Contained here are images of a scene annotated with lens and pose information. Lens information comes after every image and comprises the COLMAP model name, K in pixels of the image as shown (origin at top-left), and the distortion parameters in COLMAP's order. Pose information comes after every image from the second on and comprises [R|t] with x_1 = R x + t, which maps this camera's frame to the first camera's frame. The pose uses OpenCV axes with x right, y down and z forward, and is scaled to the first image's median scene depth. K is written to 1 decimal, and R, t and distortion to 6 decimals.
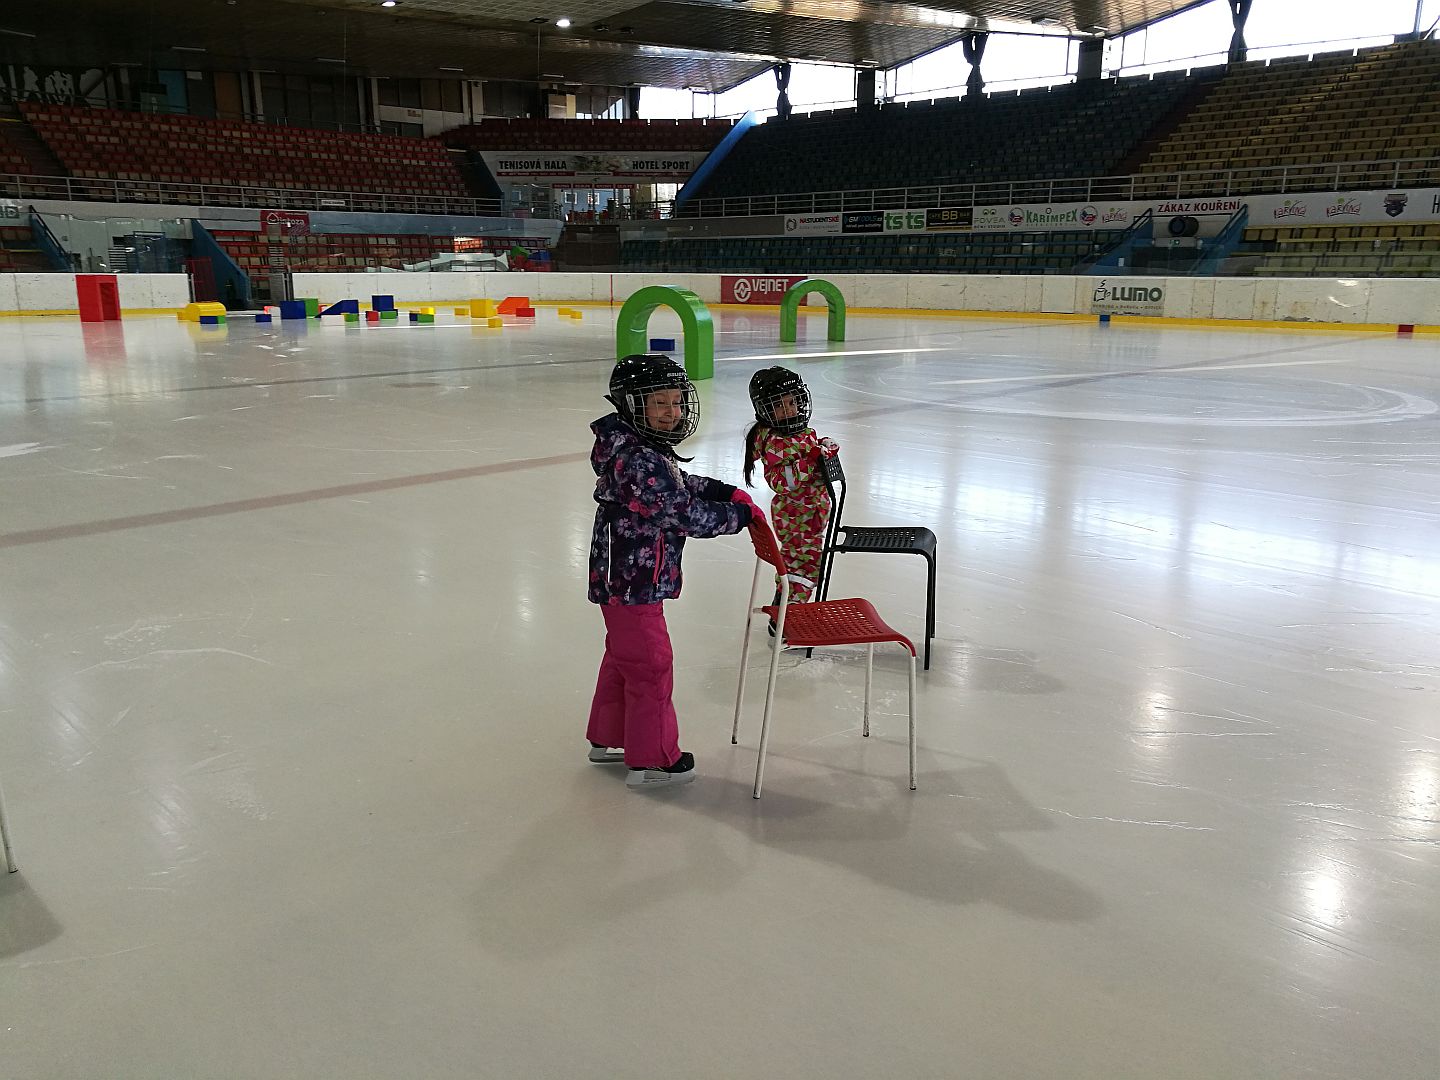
lens RADIAL K [[1161.3, 0, 717.1], [0, 1161.3, 526.3], [0, 0, 1]] dist [-0.018686, 0.058045]
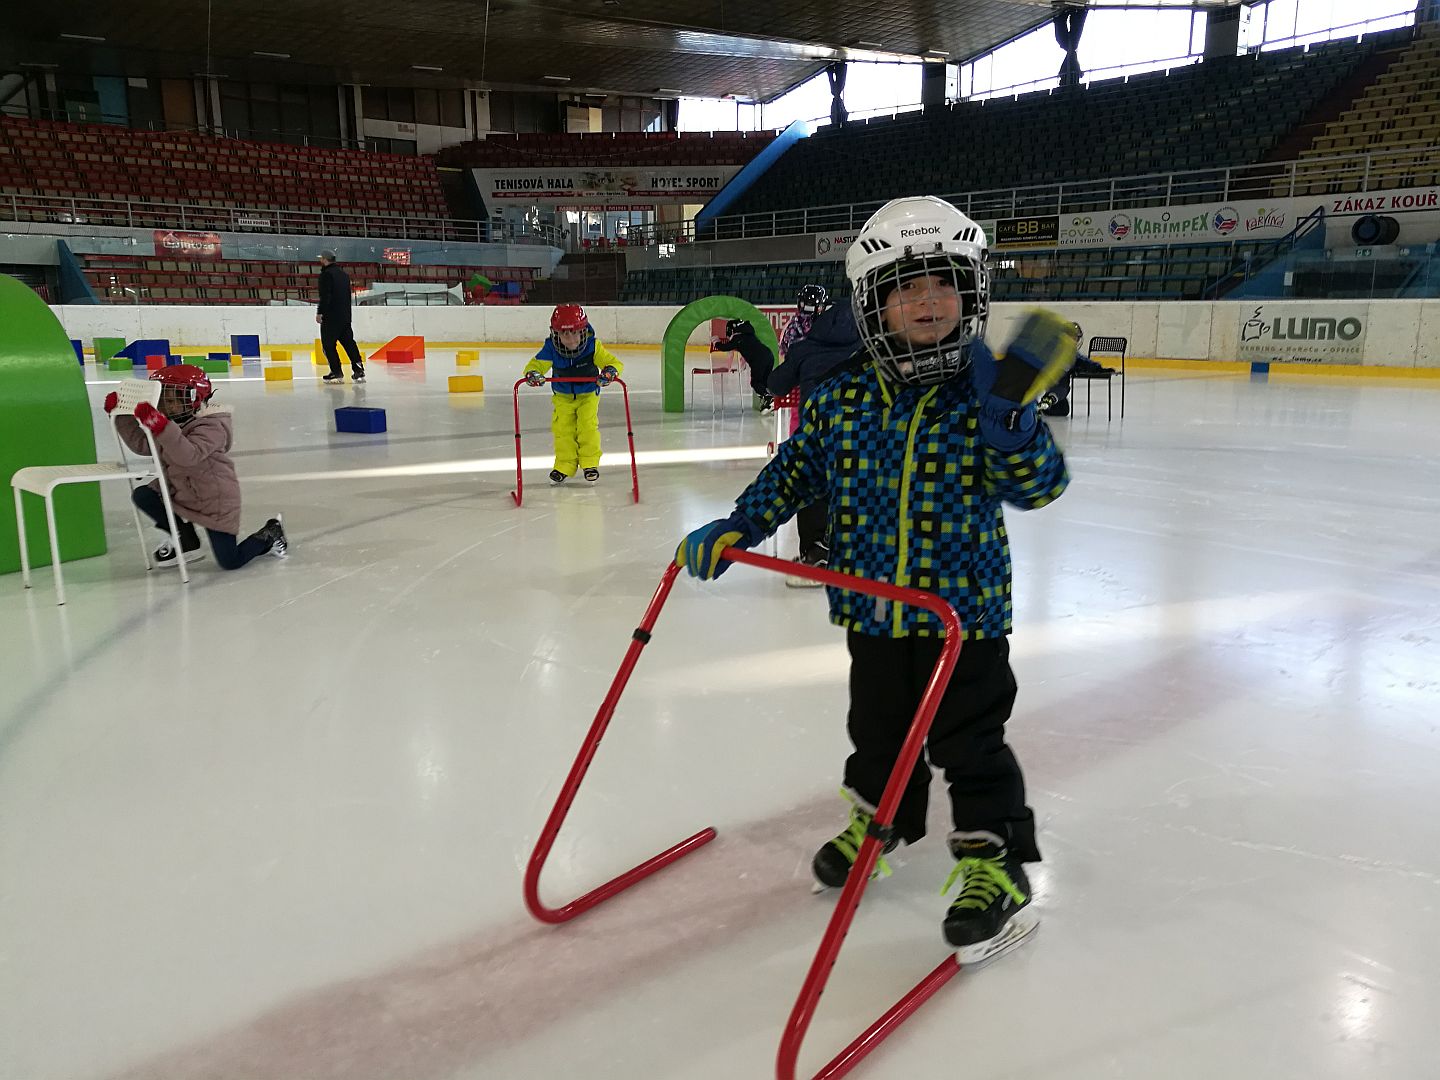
lens RADIAL K [[1161.3, 0, 724.4], [0, 1161.3, 517.9], [0, 0, 1]] dist [-0.018686, 0.058045]
pose [[0.996490, 0.012430, -0.082786, 0.057537], [-0.016216, 0.998846, -0.045213, -0.038052], [0.082129, 0.046397, 0.995541, 0.208115]]
